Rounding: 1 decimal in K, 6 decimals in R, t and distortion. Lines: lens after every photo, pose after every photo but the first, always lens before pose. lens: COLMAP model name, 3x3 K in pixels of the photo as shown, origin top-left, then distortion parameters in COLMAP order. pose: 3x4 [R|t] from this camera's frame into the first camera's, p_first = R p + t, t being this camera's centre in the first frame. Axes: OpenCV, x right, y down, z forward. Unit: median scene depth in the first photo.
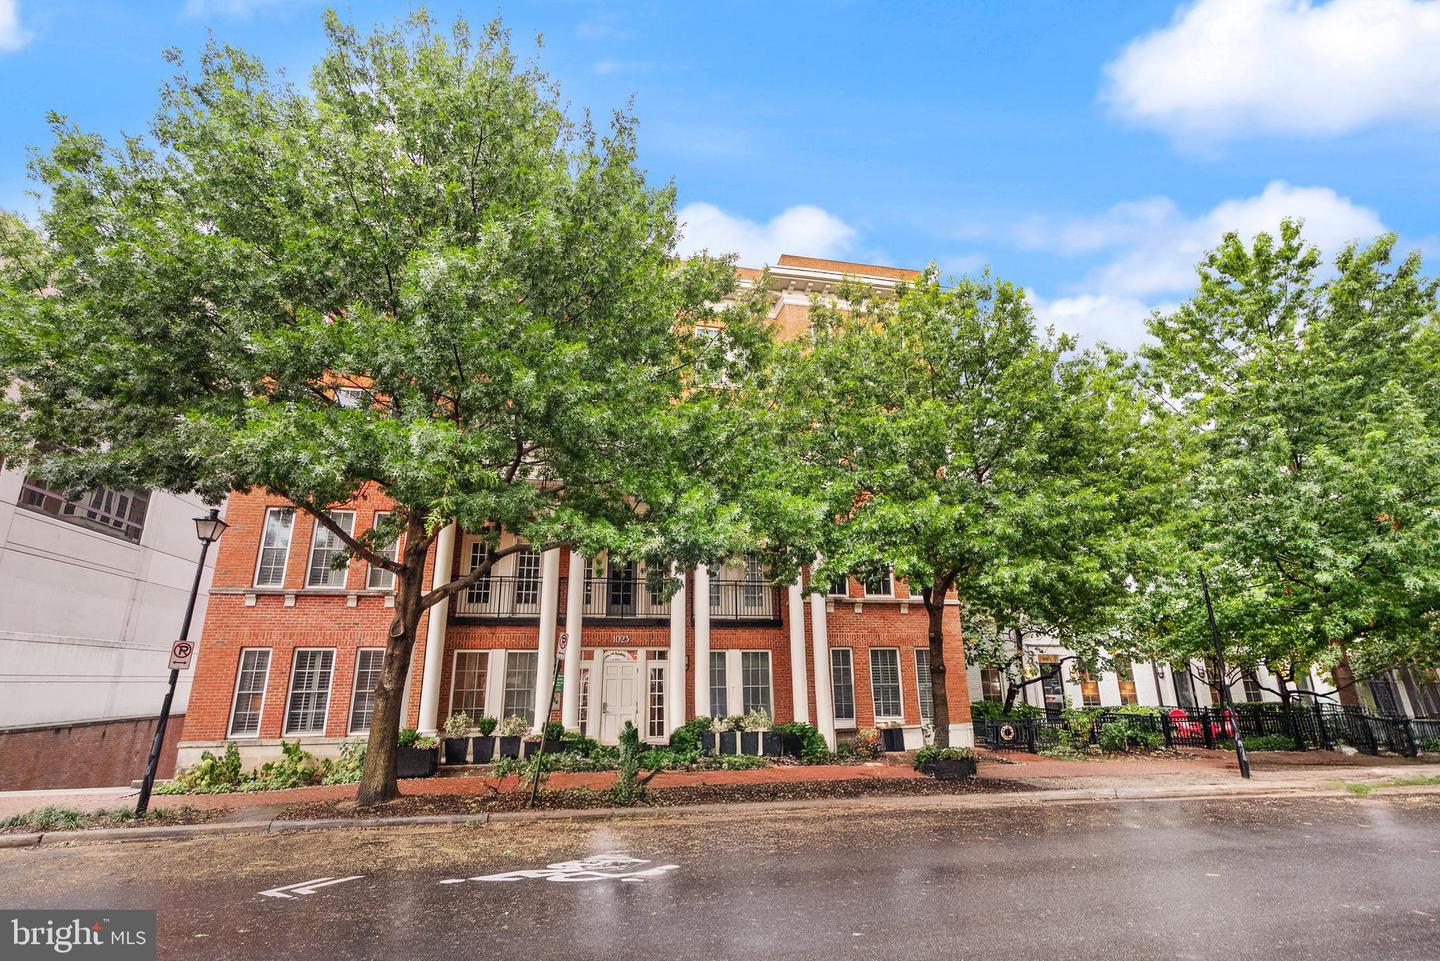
lens RADIAL K [[669.8, 0, 712.2], [0, 669.8, 481.3], [0, 0, 1]] dist [0.000791, 0.000241]
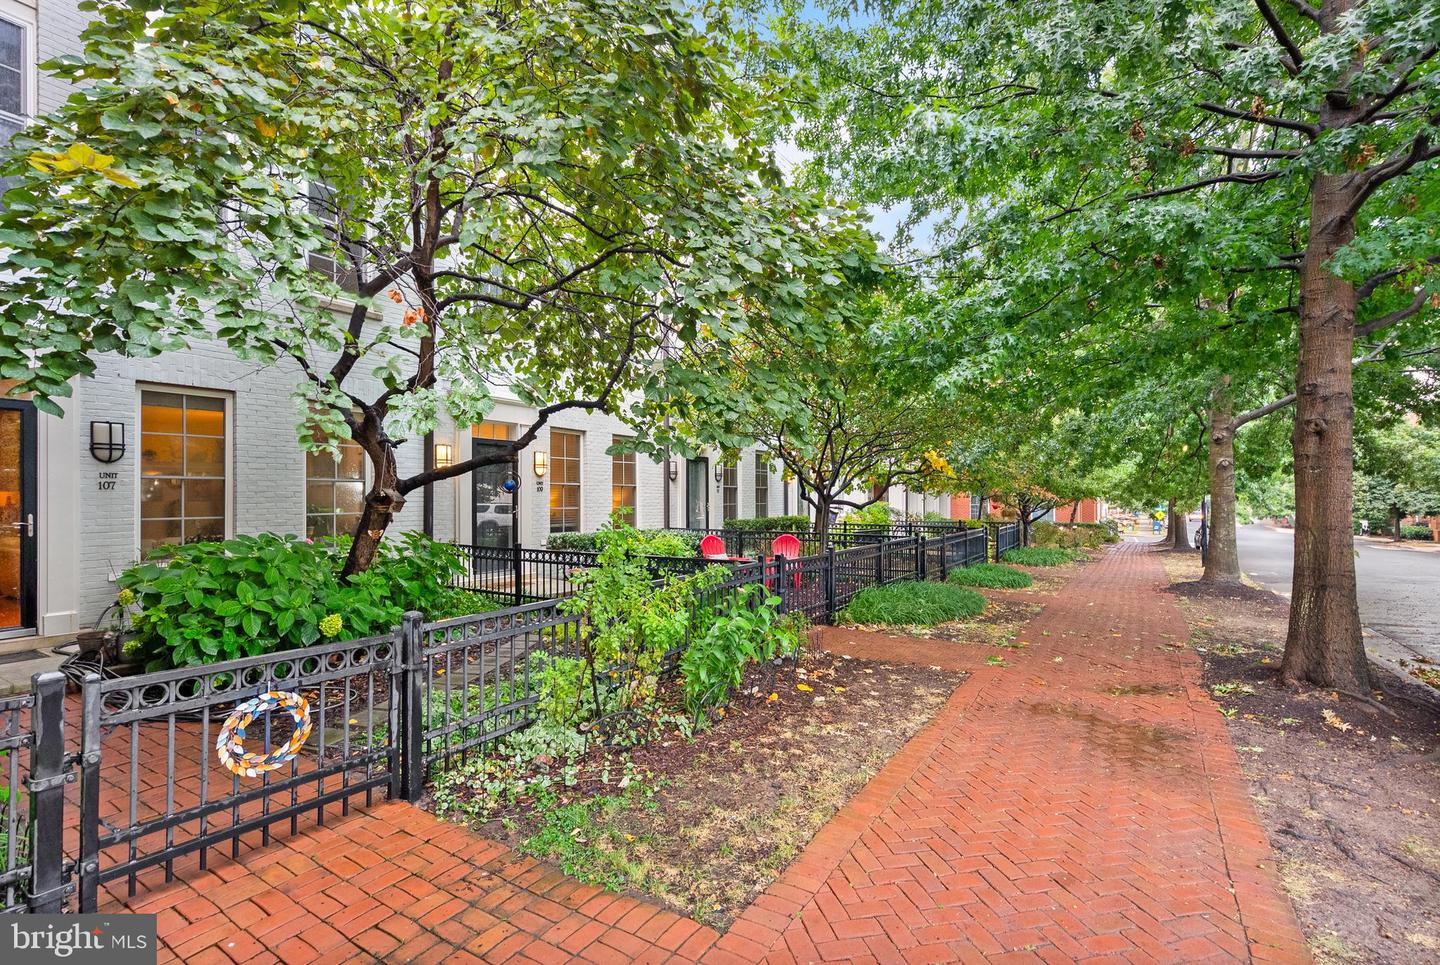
lens RADIAL K [[657.8, 0, 720.0], [0, 657.8, 482.5], [0, 0, 1]] dist [0.000010, 0.000009]
pose [[0.677878, 0.018076, 0.734953, 0.299317], [-0.204856, 0.964747, 0.165220, 0.202868], [-0.706057, -0.262558, 0.657683, 0.629770]]
